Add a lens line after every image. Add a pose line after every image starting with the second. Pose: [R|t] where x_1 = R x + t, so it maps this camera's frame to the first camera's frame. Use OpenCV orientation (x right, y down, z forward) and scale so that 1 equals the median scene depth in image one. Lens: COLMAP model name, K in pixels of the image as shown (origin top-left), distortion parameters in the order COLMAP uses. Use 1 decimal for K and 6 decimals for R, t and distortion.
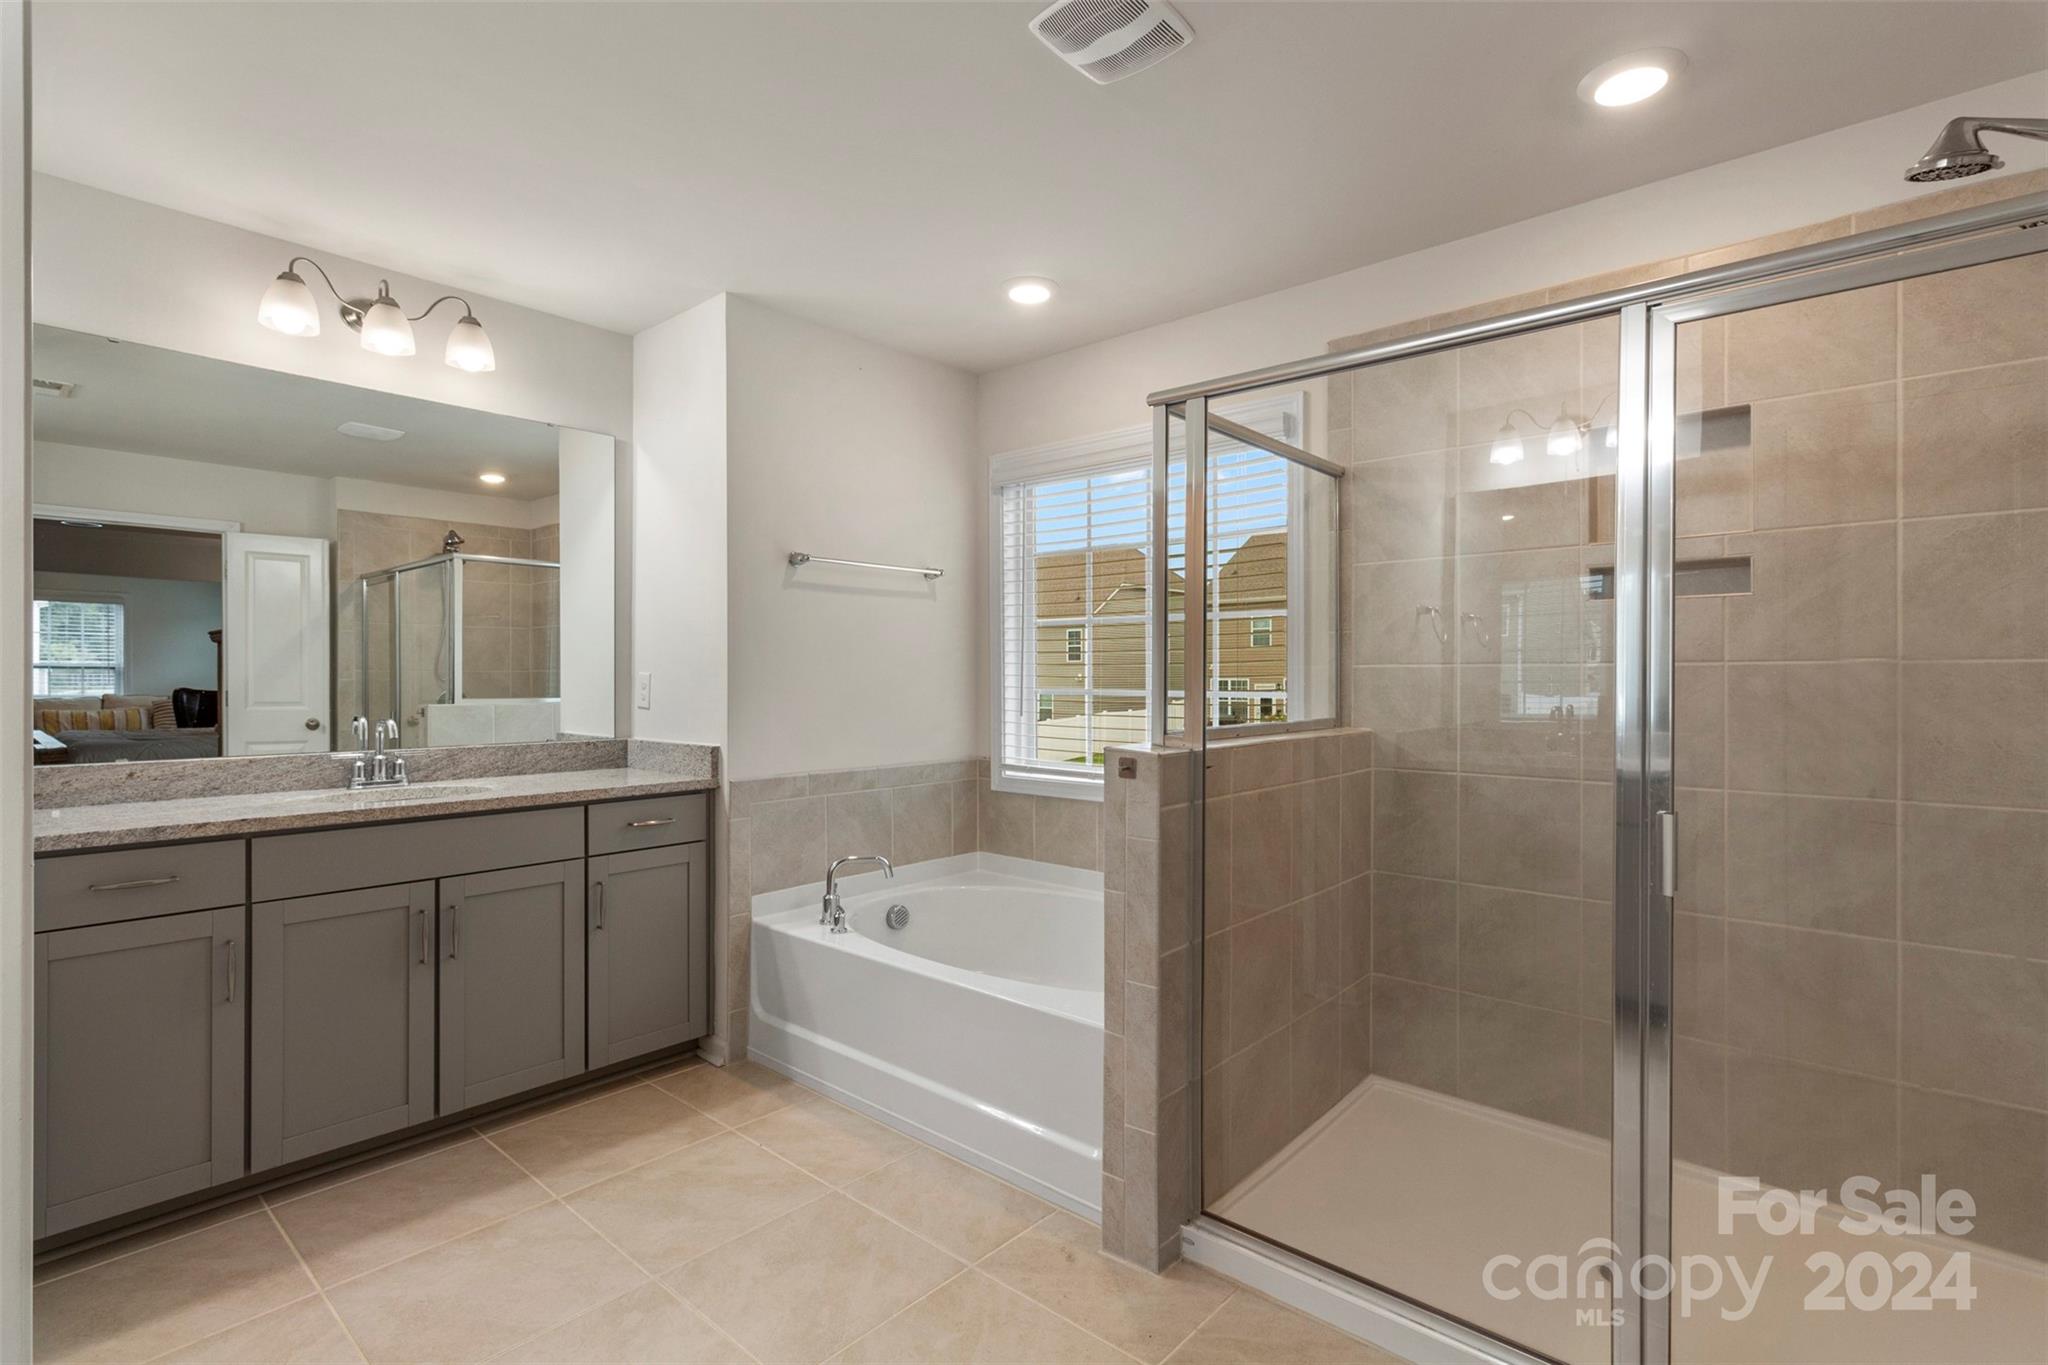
lens RADIAL K [[947.3, 0, 1032.3], [0, 947.3, 682.0], [0, 0, 1]] dist [0.001606, -0.000567]
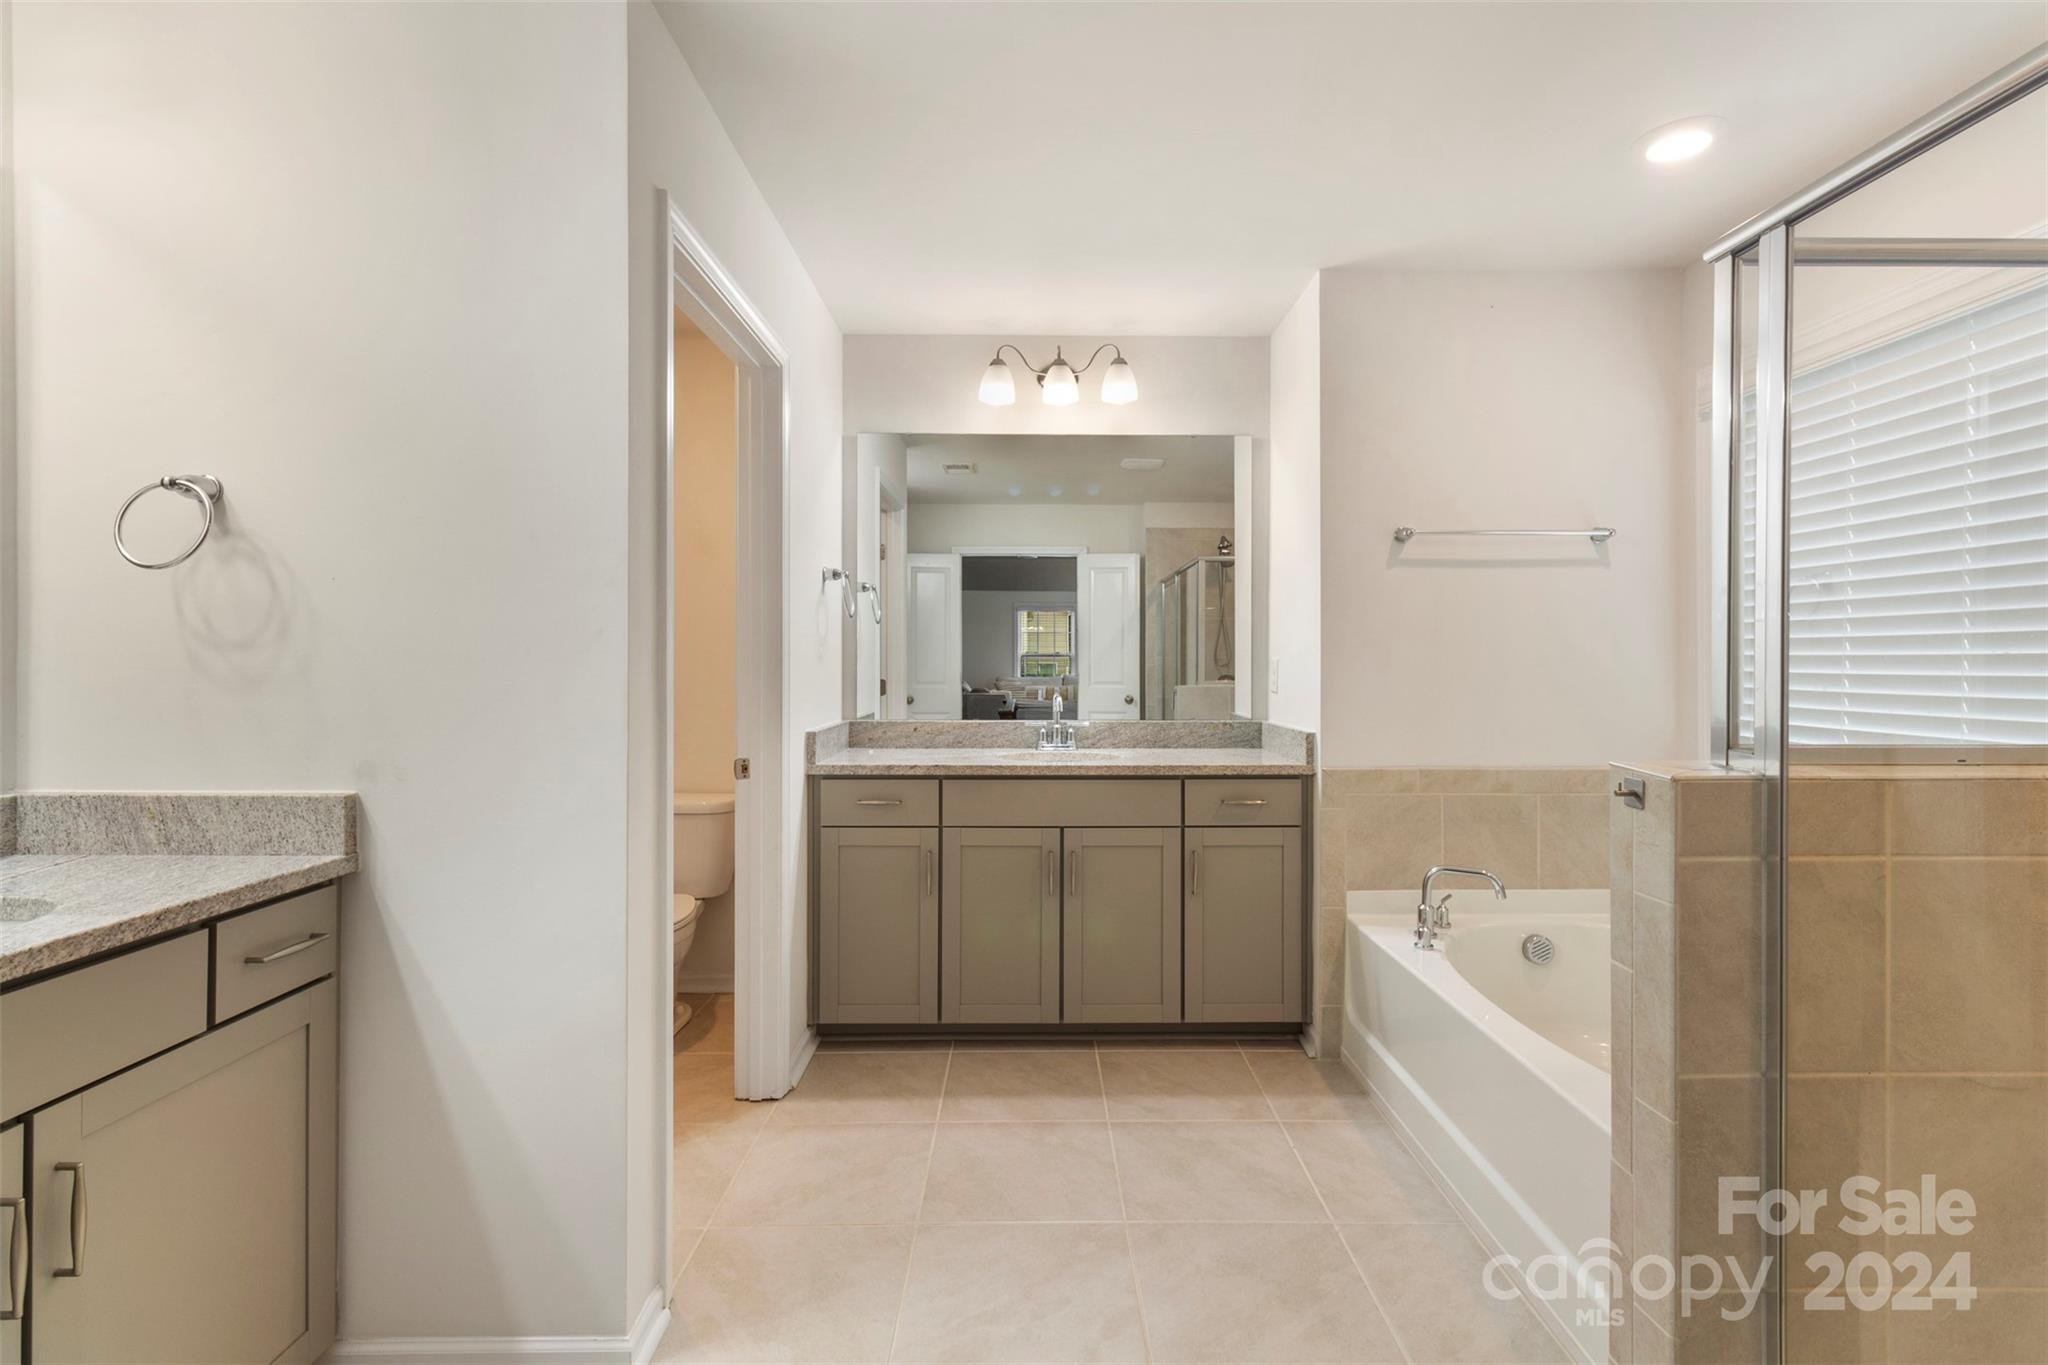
lens RADIAL K [[947.3, 0, 1074.6], [0, 947.3, 667.1], [0, 0, 1]] dist [0.001606, -0.000567]
pose [[0.675277, 0.004363, -0.737551, 0.249536], [-0.004889, 0.999987, 0.001440, -0.000733], [0.737548, 0.002634, 0.675290, 0.165686]]
